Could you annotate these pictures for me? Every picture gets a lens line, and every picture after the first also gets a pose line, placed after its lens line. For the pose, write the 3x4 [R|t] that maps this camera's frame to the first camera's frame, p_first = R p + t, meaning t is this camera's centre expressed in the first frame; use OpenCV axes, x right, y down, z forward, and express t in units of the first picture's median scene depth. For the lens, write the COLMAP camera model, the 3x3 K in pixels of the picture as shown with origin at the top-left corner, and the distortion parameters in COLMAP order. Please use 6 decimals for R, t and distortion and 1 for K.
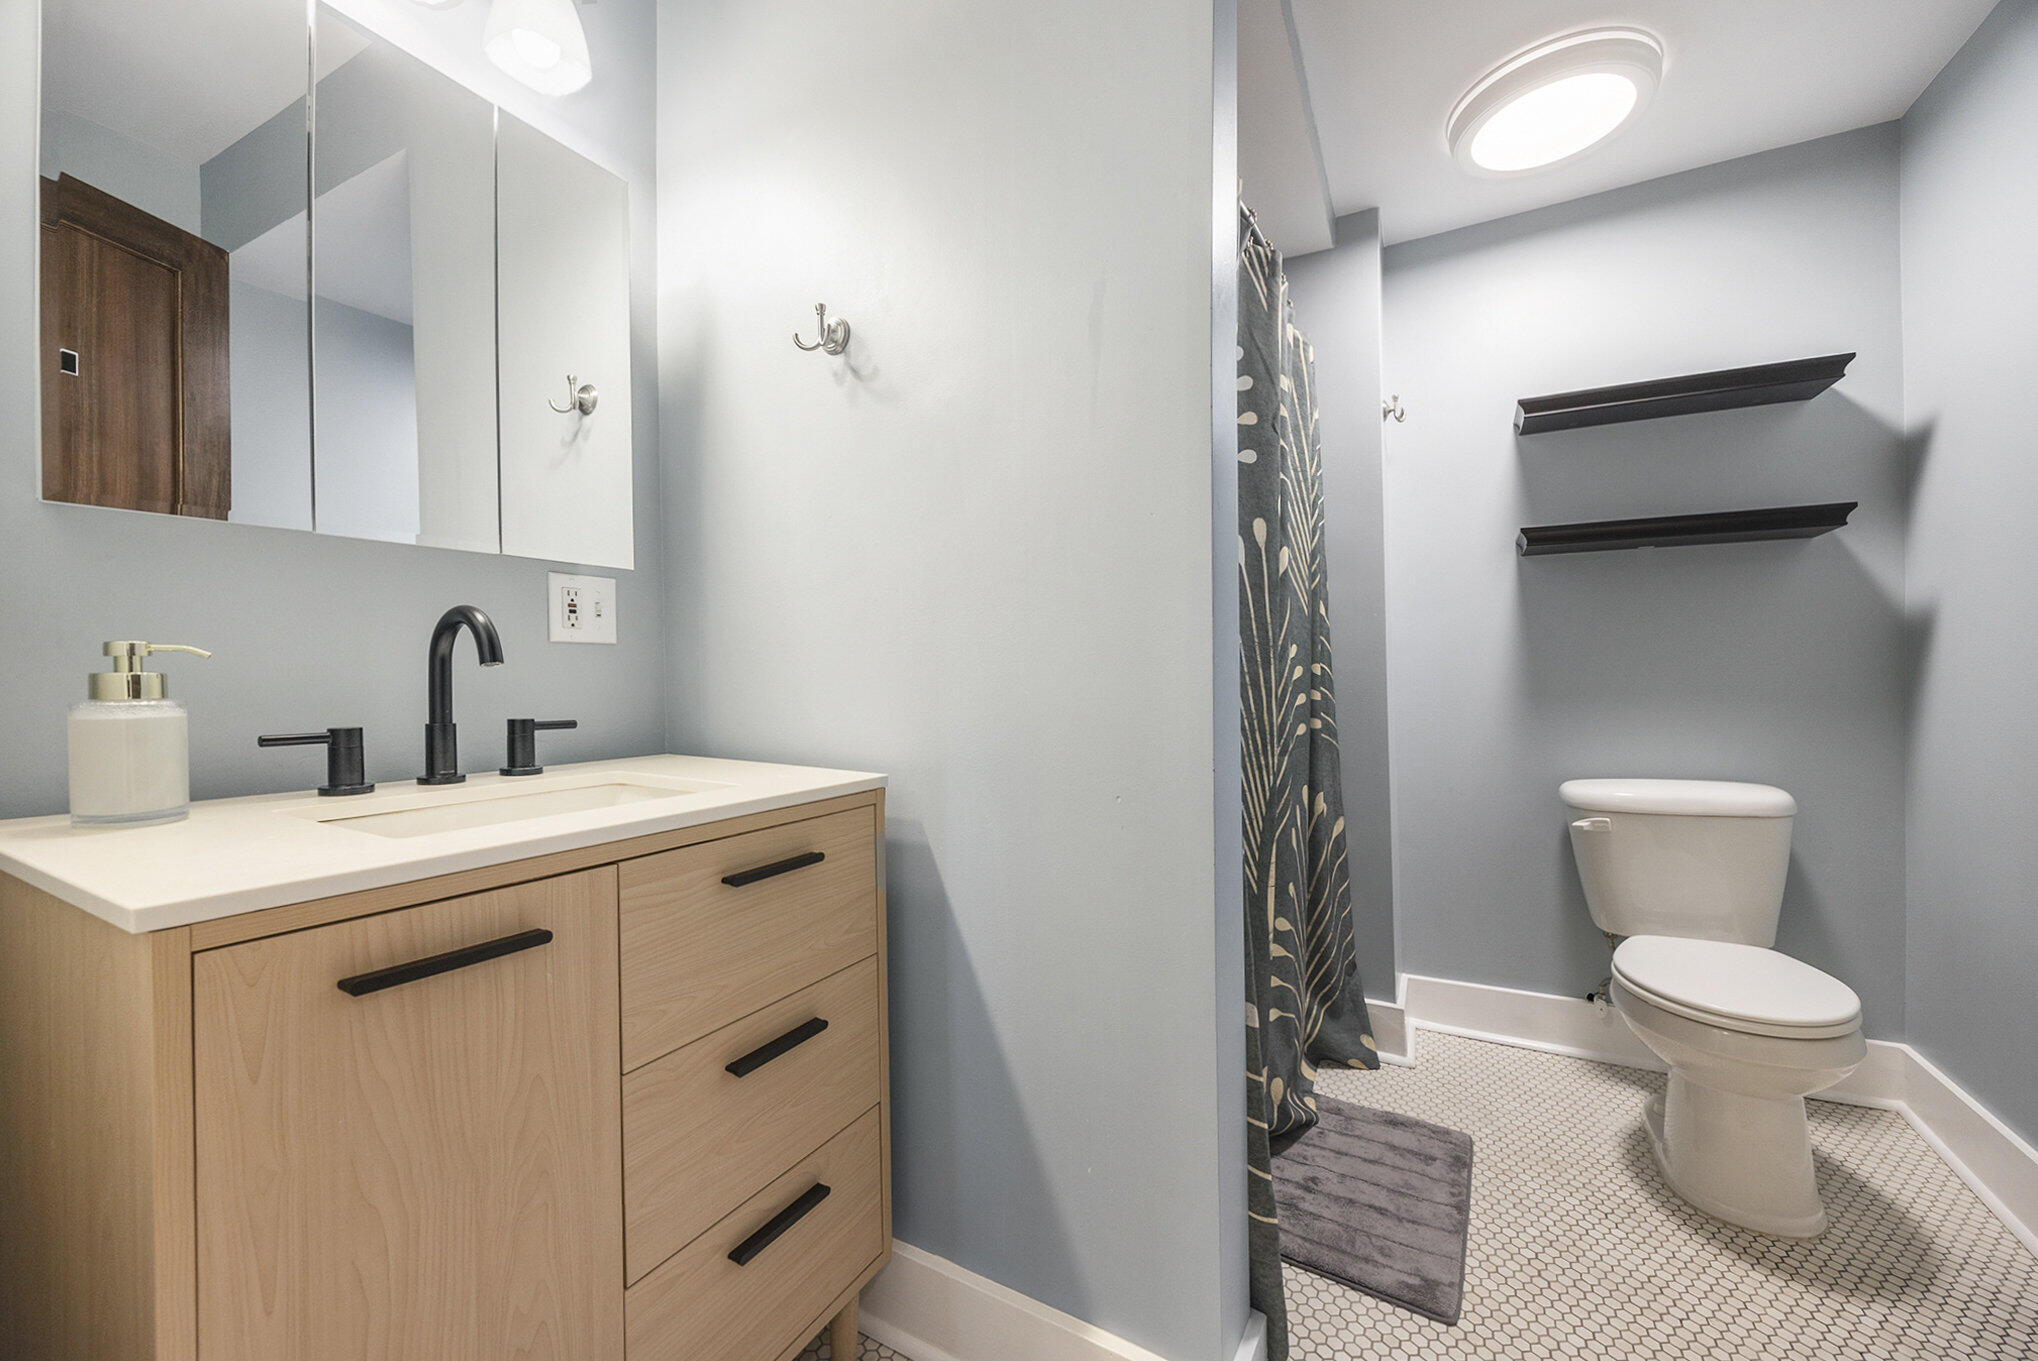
lens RADIAL K [[790.2, 0, 1034.8], [0, 790.2, 675.9], [0, 0, 1]] dist [0.002565, -0.000586]
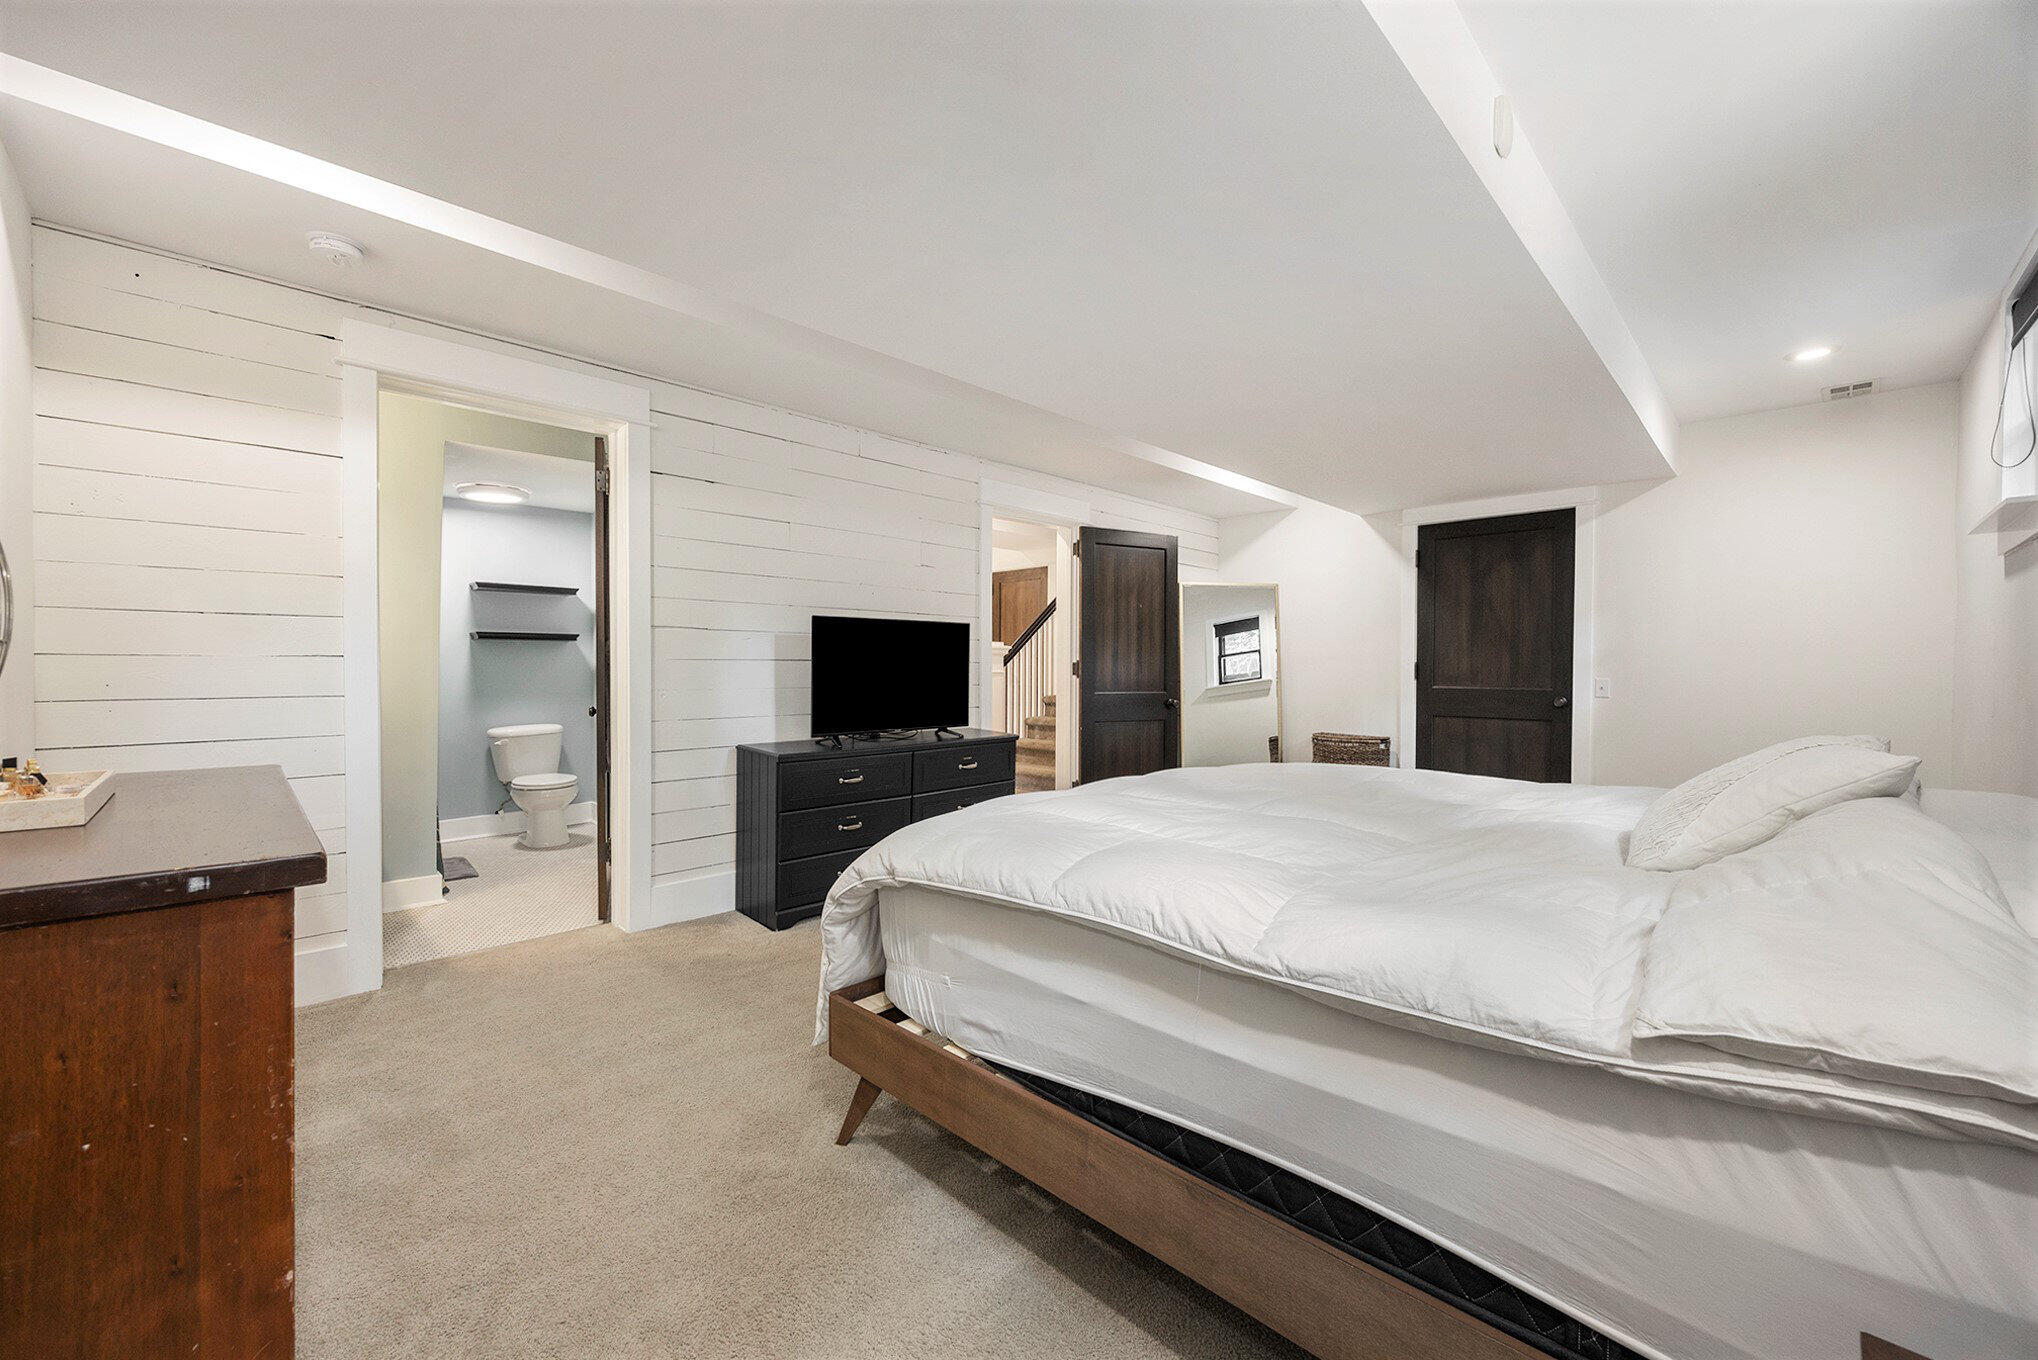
lens RADIAL K [[790.2, 0, 1028.4], [0, 790.2, 684.1], [0, 0, 1]] dist [0.002565, -0.000586]
pose [[0.272440, 0.007205, 0.962146, -1.398092], [-0.001433, 0.999974, -0.007082, 0.001379], [-0.962172, 0.000551, 0.272444, -1.465406]]
